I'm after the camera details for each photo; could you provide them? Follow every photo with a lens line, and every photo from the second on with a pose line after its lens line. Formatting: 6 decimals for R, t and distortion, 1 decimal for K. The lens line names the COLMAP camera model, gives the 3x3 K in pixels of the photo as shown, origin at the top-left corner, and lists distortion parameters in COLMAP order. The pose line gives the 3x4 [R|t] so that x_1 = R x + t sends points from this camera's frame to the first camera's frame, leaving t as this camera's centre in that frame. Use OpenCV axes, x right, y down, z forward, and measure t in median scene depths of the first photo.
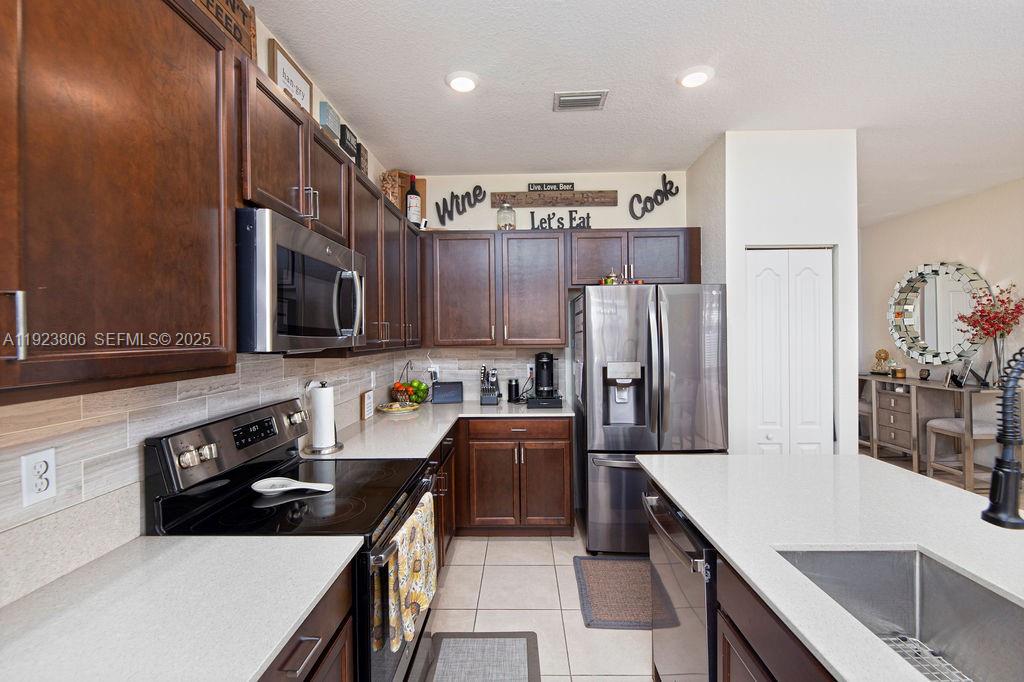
lens RADIAL K [[442.0, 0, 518.4], [0, 442.0, 335.2], [0, 0, 1]] dist [0.000321, -0.002538]
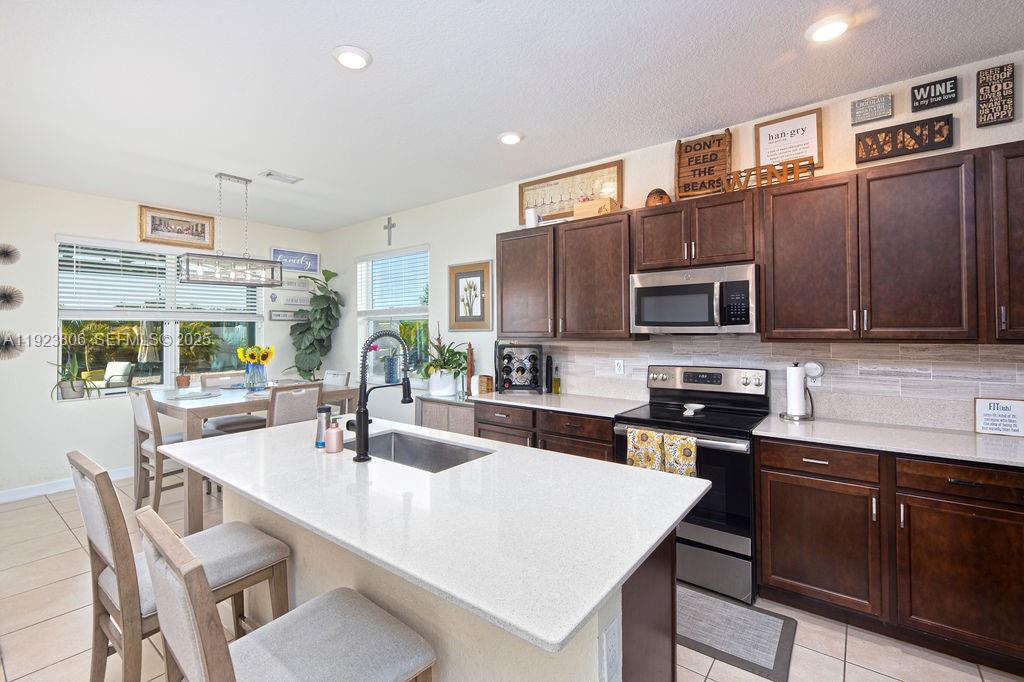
lens RADIAL K [[442.0, 0, 507.8], [0, 442.0, 325.1], [0, 0, 1]] dist [0.000321, -0.002538]
pose [[-0.603913, 0.001802, -0.797049, 0.590398], [0.012049, 0.999904, -0.006869, 0.000183], [0.796960, -0.013752, -0.603876, 0.638952]]
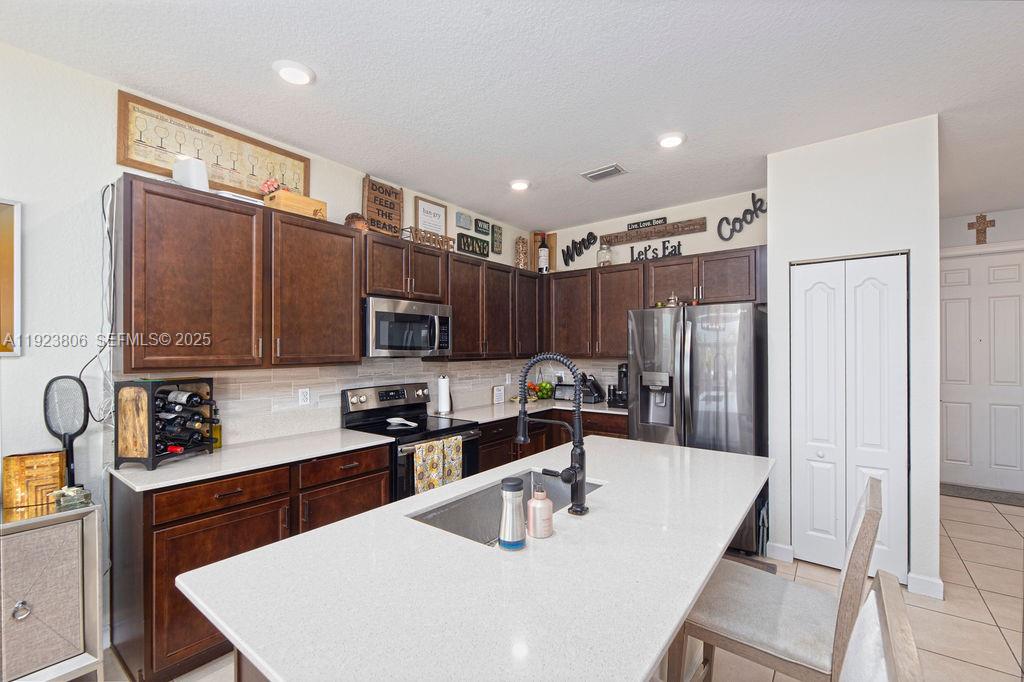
lens RADIAL K [[442.0, 0, 519.2], [0, 442.0, 345.3], [0, 0, 1]] dist [0.000321, -0.002538]
pose [[0.805282, -0.002254, -0.592888, 0.497394], [-0.001368, 0.999983, -0.005660, -0.003950], [0.592891, 0.005369, 0.805265, -0.149539]]
